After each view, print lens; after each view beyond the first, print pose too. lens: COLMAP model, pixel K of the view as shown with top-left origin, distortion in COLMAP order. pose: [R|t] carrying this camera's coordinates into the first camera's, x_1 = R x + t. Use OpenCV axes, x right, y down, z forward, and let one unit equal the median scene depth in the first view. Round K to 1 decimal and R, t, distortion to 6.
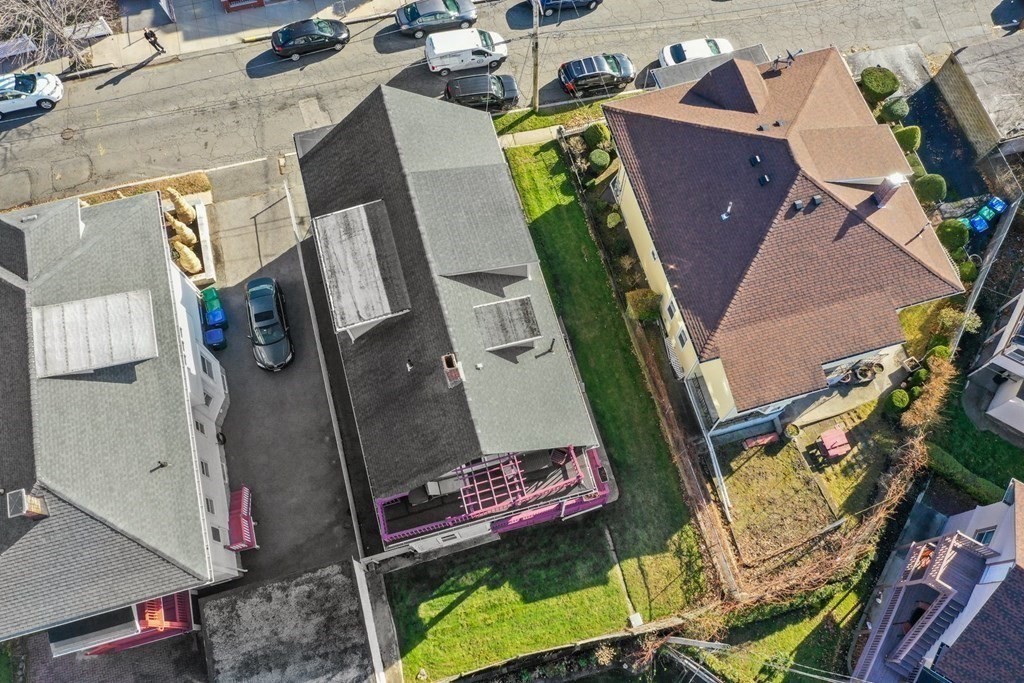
lens RADIAL K [[806.7, 0, 508.3], [0, 806.7, 337.0], [0, 0, 1]] dist [0.014318, -0.002767]
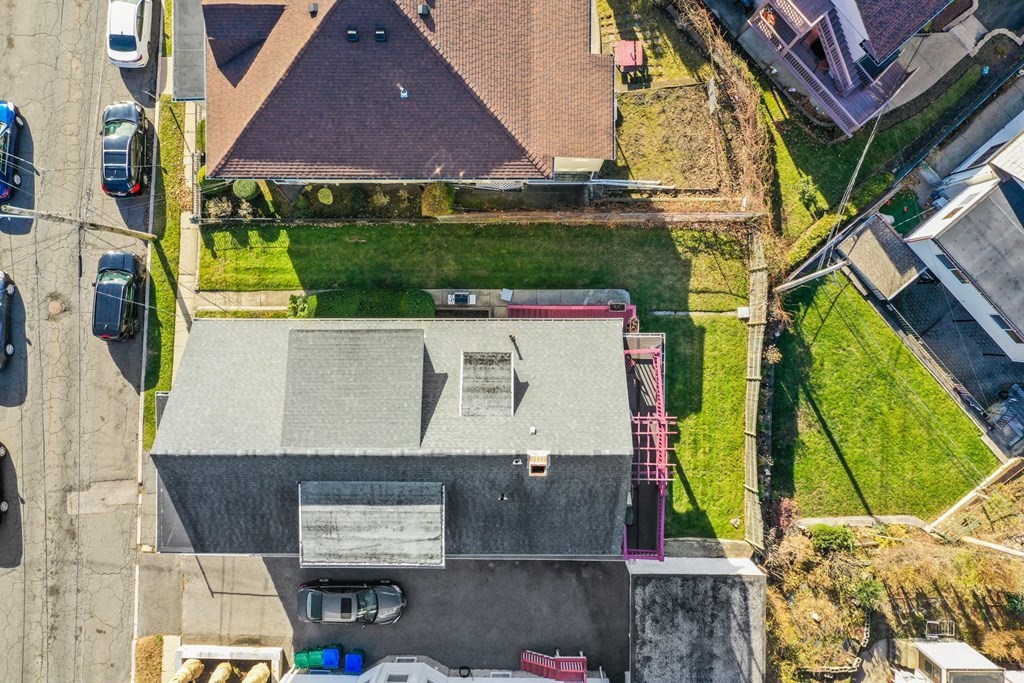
lens RADIAL K [[806.7, 0, 510.8], [0, 806.7, 337.1], [0, 0, 1]] dist [0.014318, -0.002767]
pose [[0.272872, -0.962015, -0.008239, 0.052514], [0.903924, 0.253444, 0.344509, -0.259637], [-0.329335, -0.101454, 0.938747, 0.116958]]
